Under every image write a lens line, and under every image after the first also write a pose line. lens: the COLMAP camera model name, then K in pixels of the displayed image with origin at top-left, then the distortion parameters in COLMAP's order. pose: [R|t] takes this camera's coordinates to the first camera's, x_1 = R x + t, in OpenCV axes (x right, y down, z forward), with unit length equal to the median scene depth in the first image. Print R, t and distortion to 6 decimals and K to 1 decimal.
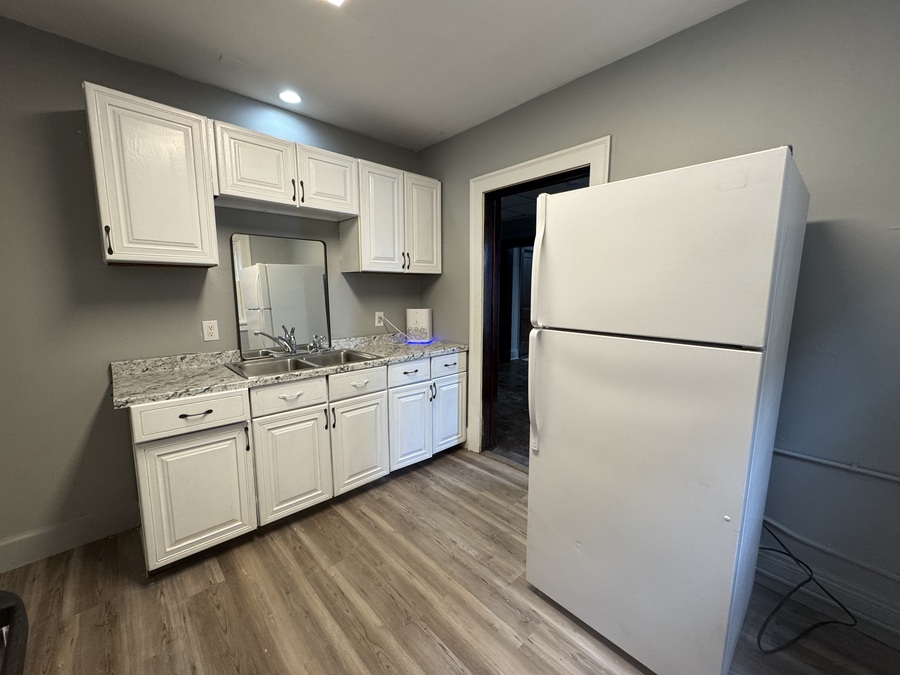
lens RADIAL K [[361.3, 0, 450.0], [0, 361.3, 337.5], [0, 0, 1]] dist [-0.001218, -0.000018]
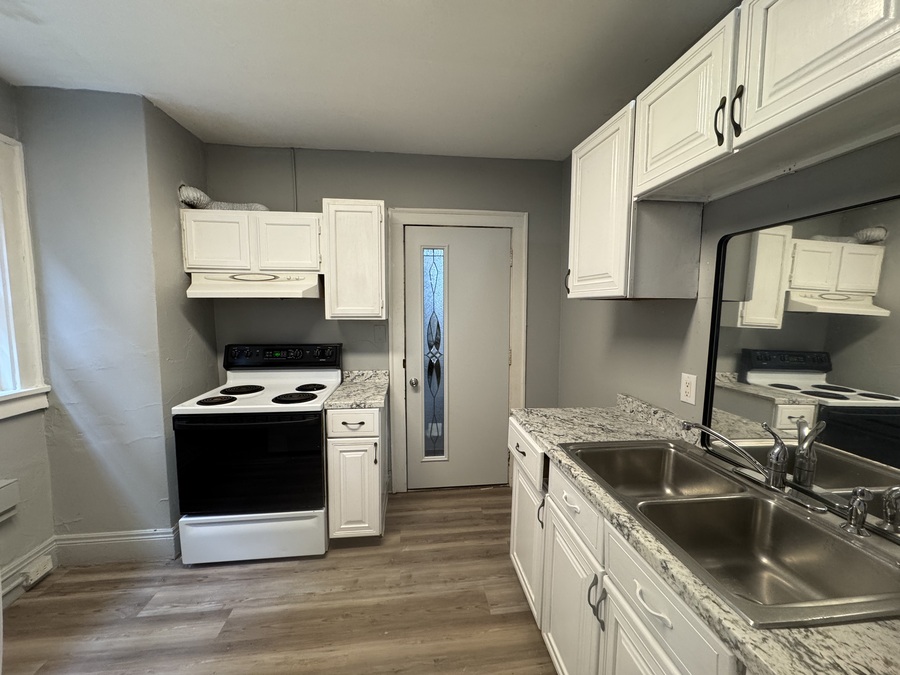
lens RADIAL K [[361.3, 0, 450.0], [0, 361.3, 337.5], [0, 0, 1]] dist [-0.001218, -0.000018]
pose [[-0.604463, 0.064389, -0.794026, 0.158275], [-0.107033, 0.981127, 0.161042, -0.189822], [0.789410, 0.182331, -0.586163, 1.111377]]
